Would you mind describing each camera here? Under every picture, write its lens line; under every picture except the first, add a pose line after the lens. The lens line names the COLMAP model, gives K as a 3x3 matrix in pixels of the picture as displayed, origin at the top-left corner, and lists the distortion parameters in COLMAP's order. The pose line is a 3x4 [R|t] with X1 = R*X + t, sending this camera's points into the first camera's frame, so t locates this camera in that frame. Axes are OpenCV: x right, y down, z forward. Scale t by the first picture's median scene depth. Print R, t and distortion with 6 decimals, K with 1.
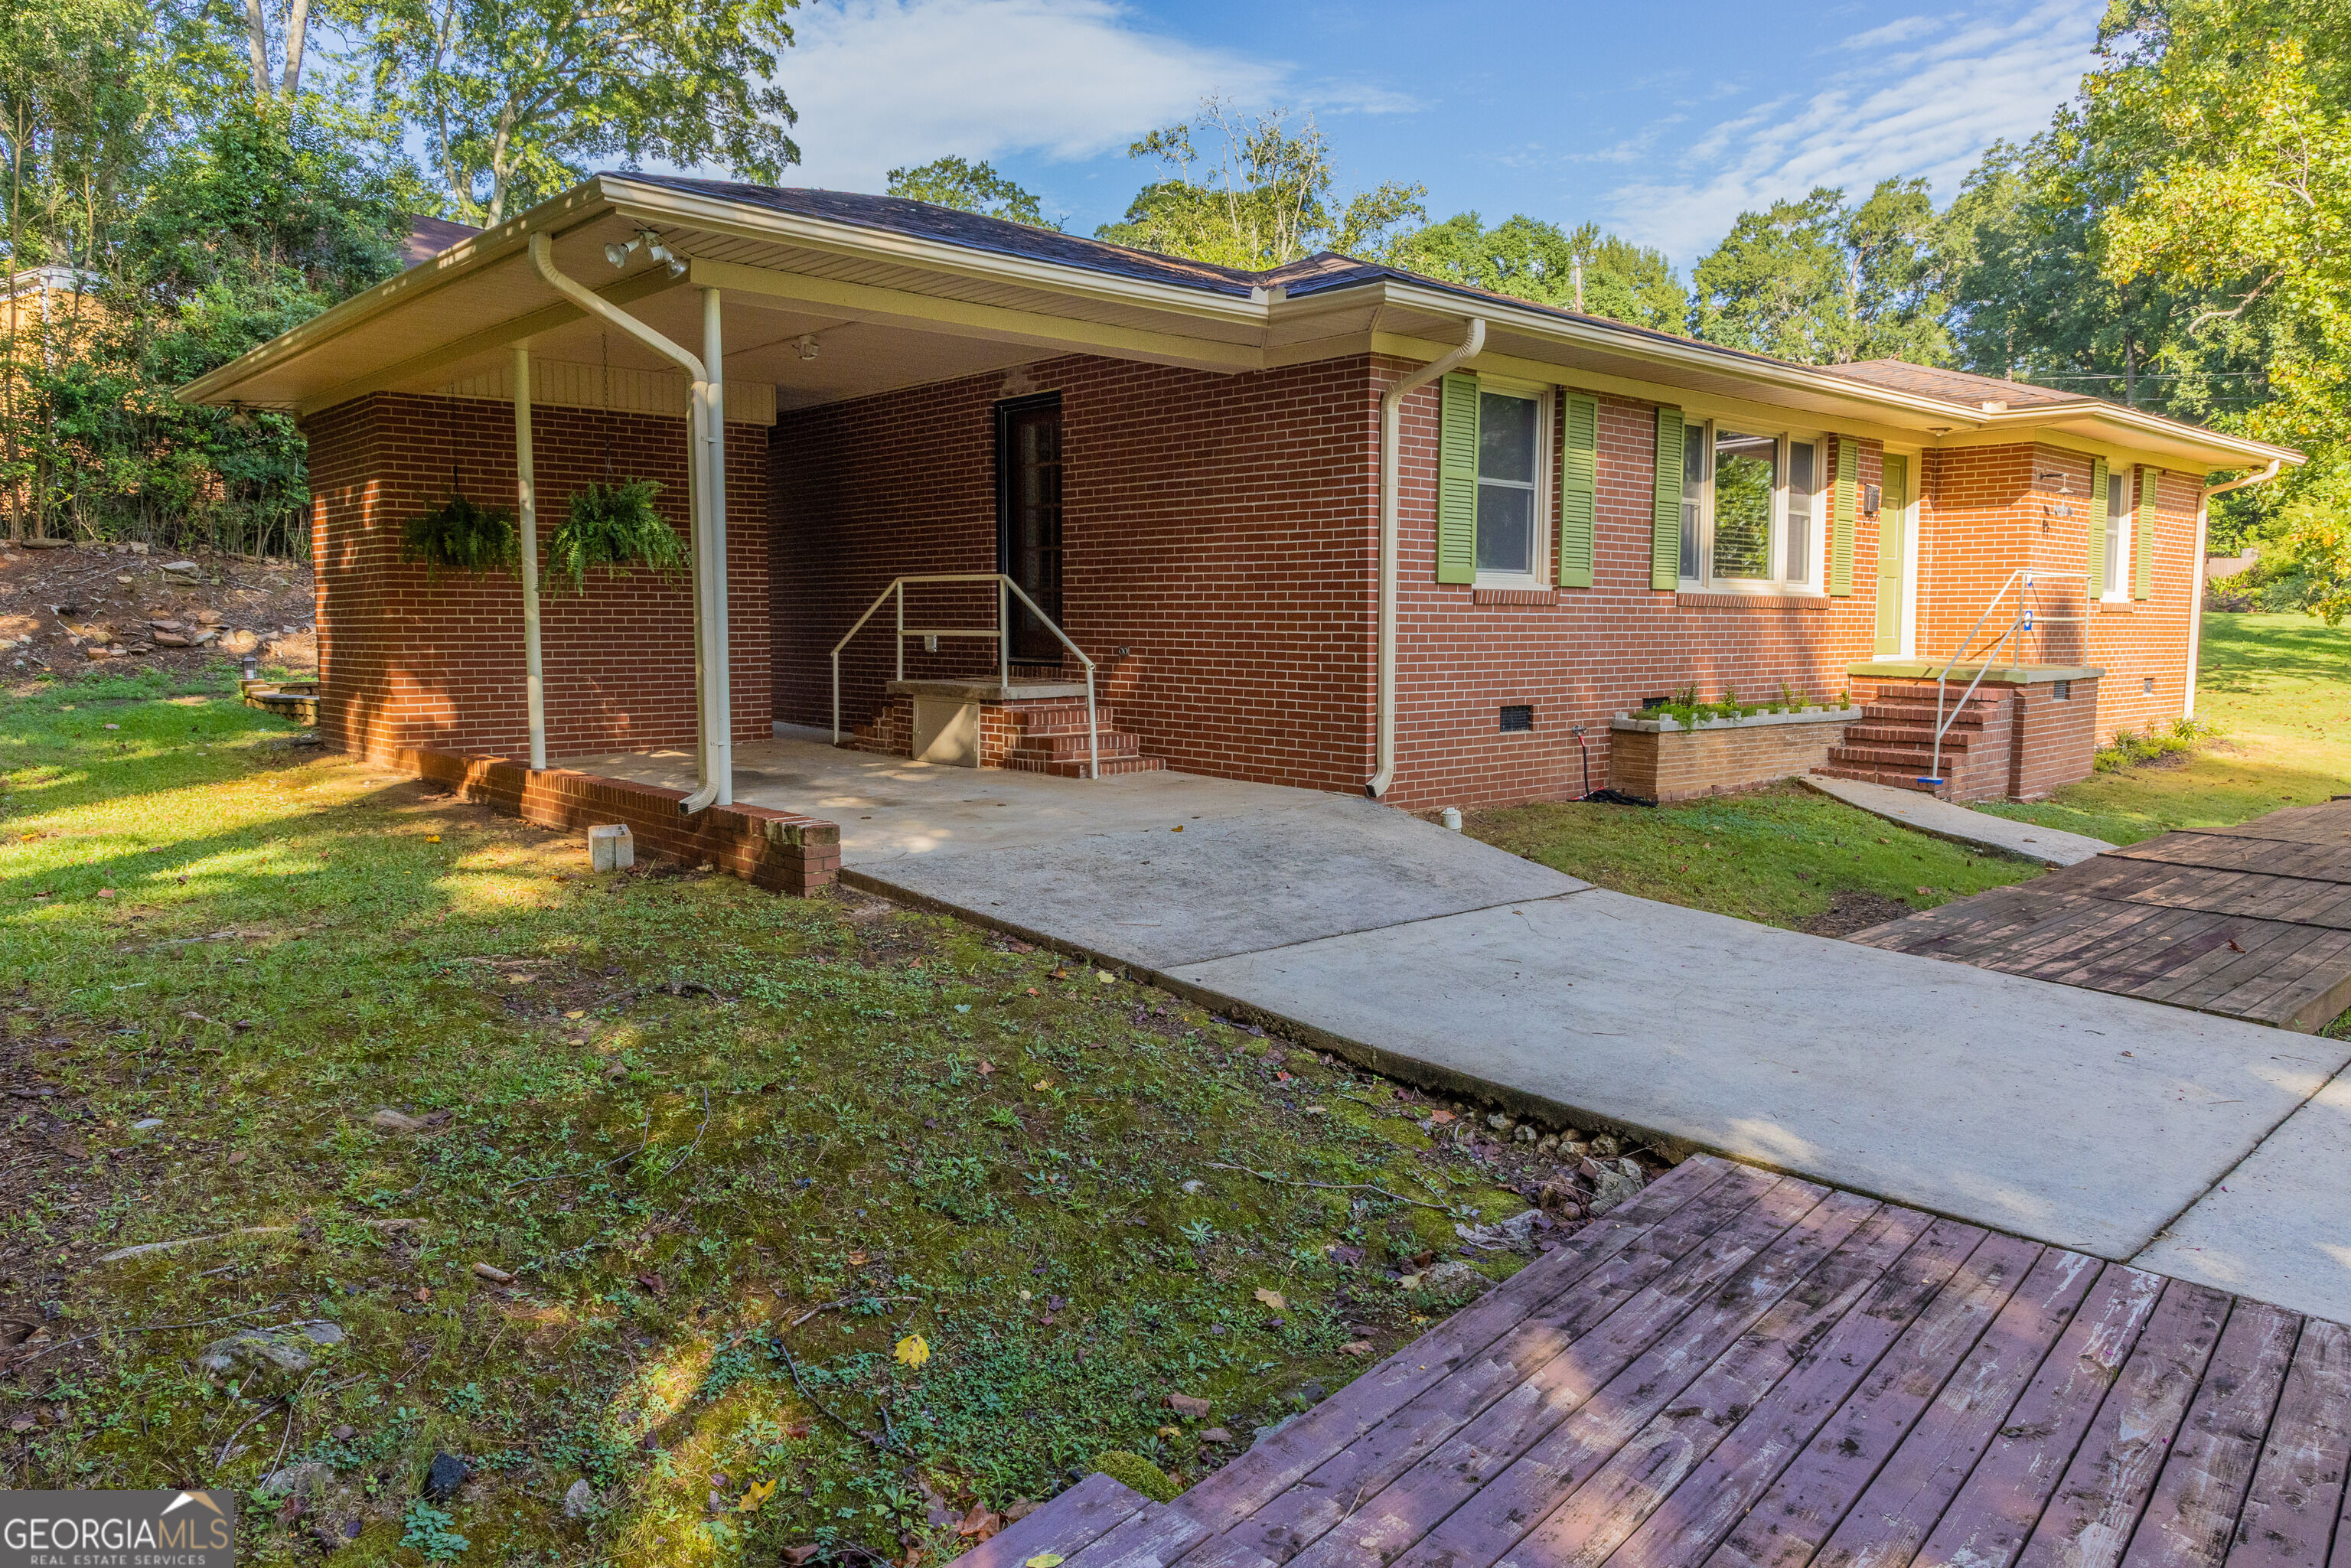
lens RADIAL K [[1608.5, 0, 1168.2], [0, 1608.5, 784.4], [0, 0, 1]] dist [0.000866, 0.003459]
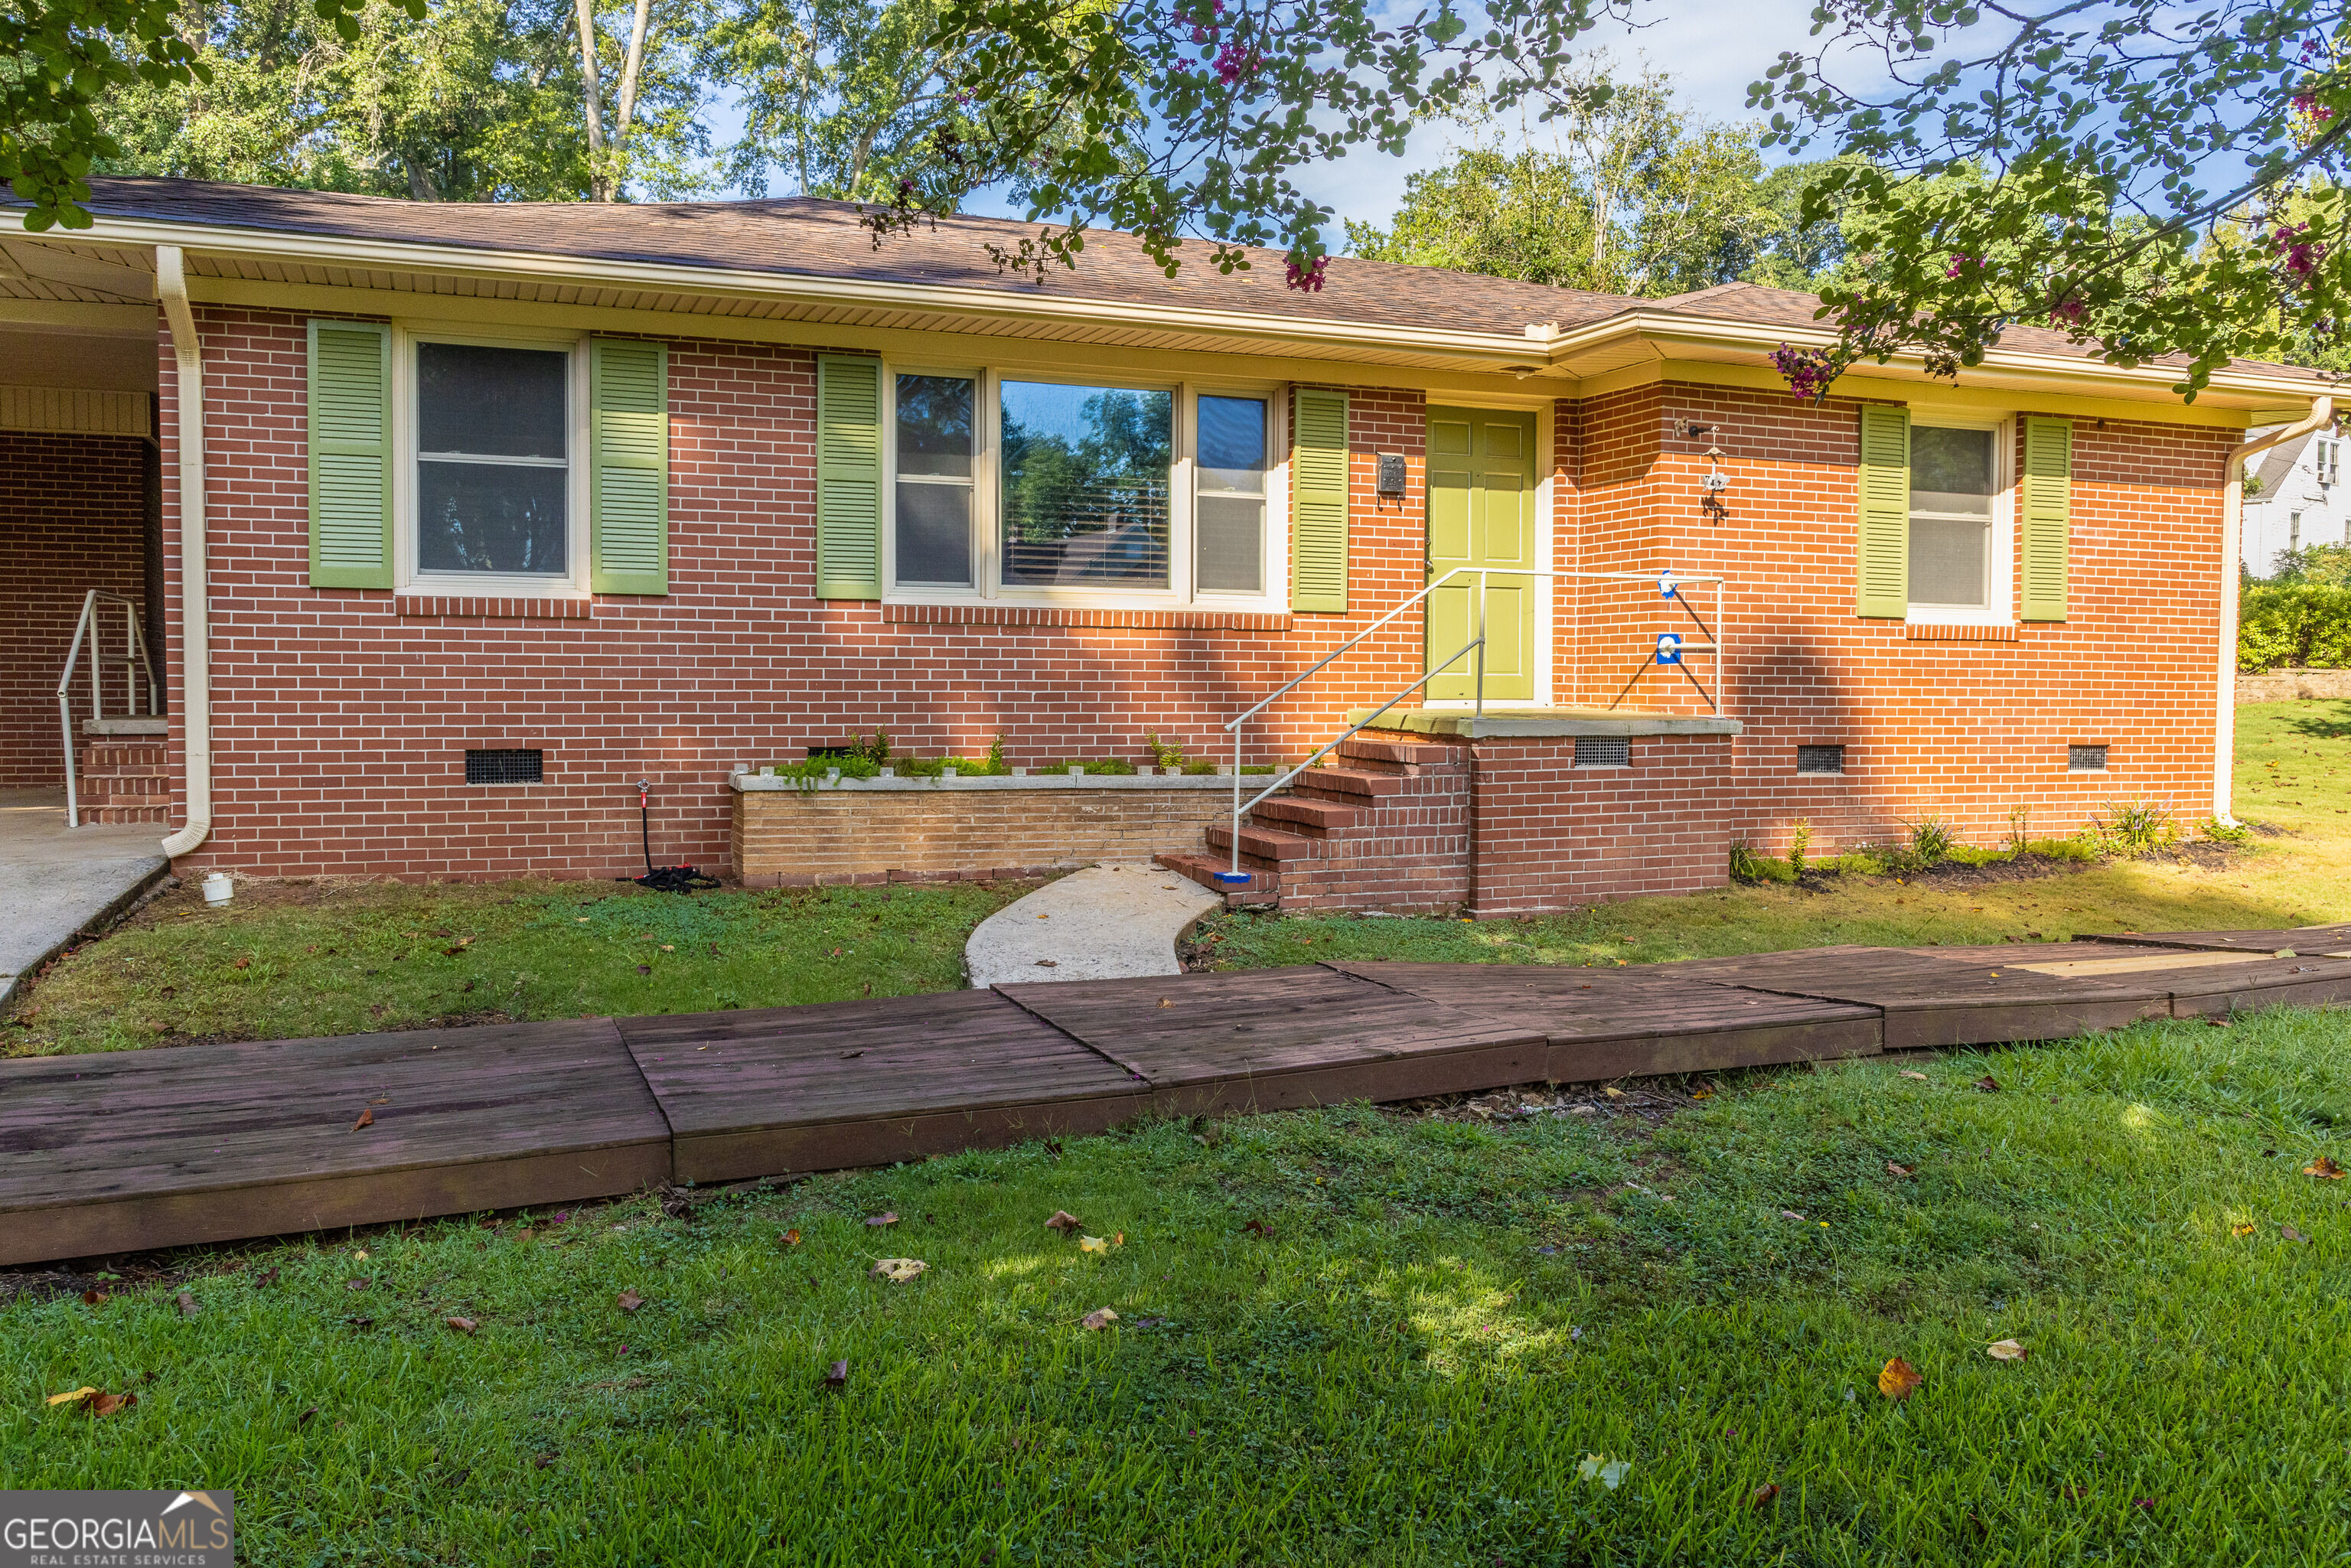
lens RADIAL K [[1853.6, 0, 1175.5], [0, 1853.6, 784.0], [0, 0, 1]] dist [-0.025476, 0.001575]
pose [[0.936020, 0.023690, -0.351148, 0.703292], [-0.040663, 0.998330, -0.041039, -0.008428], [0.349589, 0.052693, 0.935420, 0.254655]]
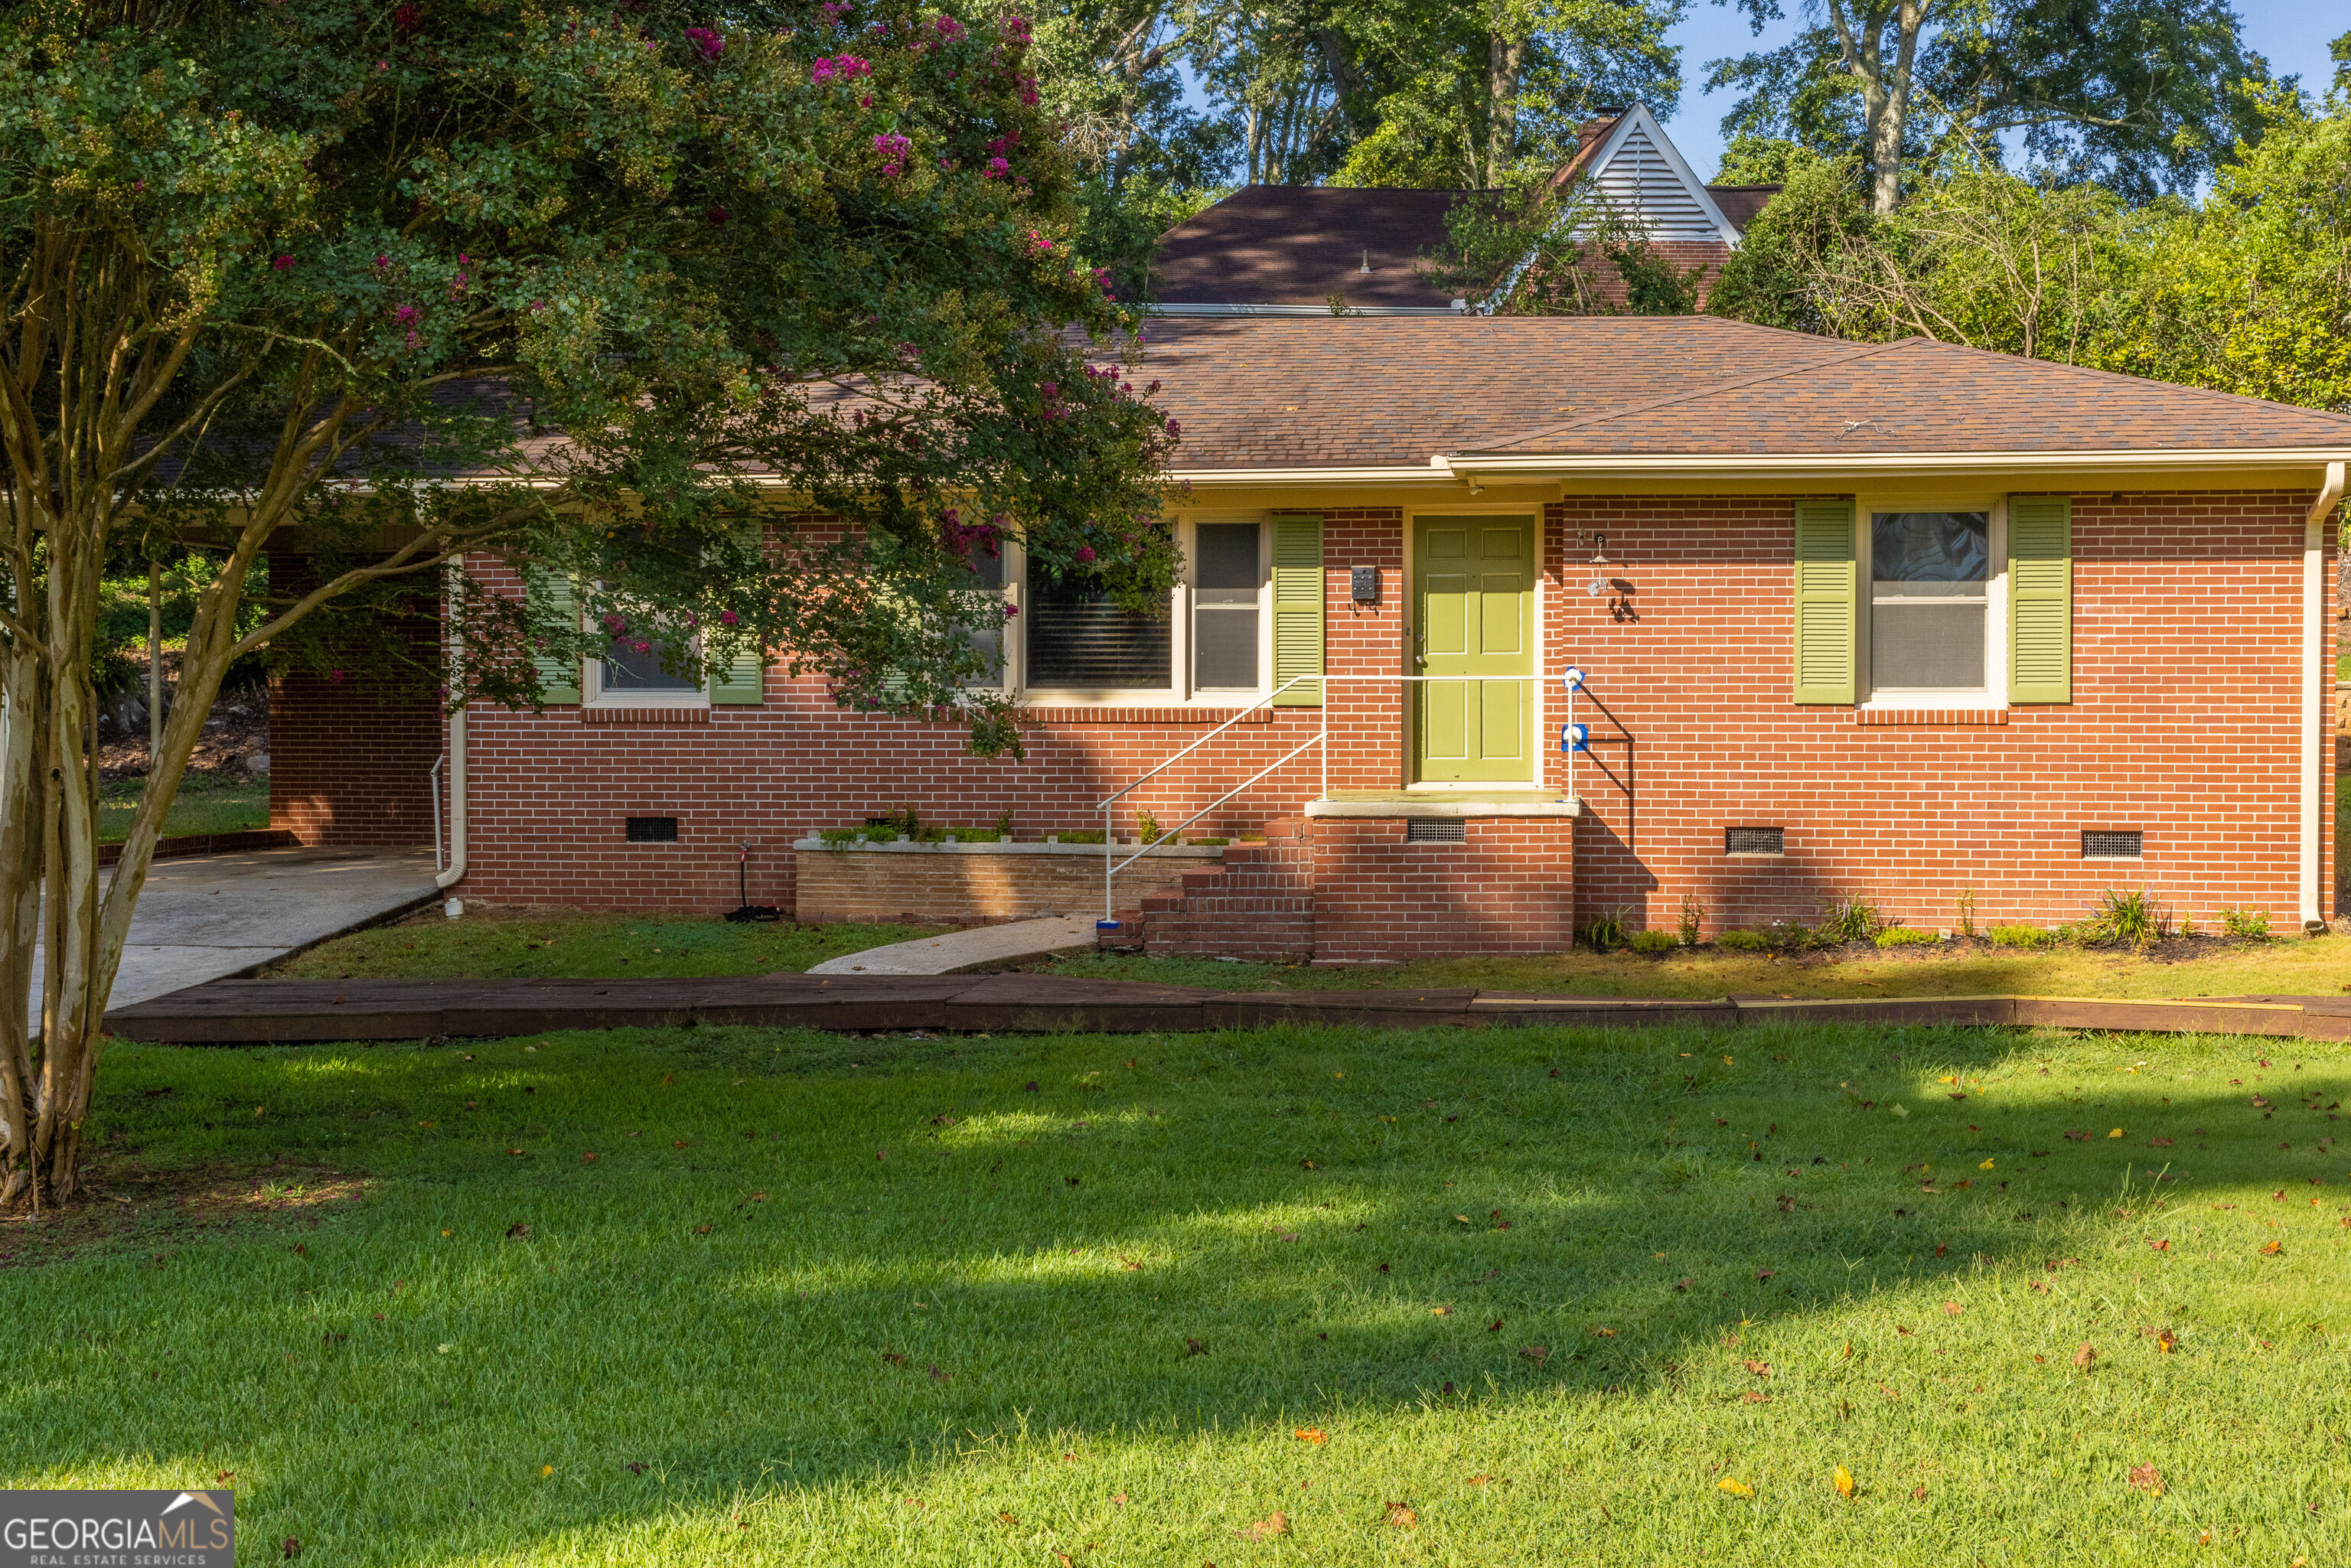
lens RADIAL K [[3222.3, 0, 1175.5], [0, 3222.3, 784.0], [0, 0, 1]] dist [0.056928, -0.084775]
pose [[0.641887, 0.018592, -0.766574, 1.761977], [-0.076049, 0.996321, -0.039516, -0.011546], [0.763018, 0.083662, 0.640940, -0.079112]]
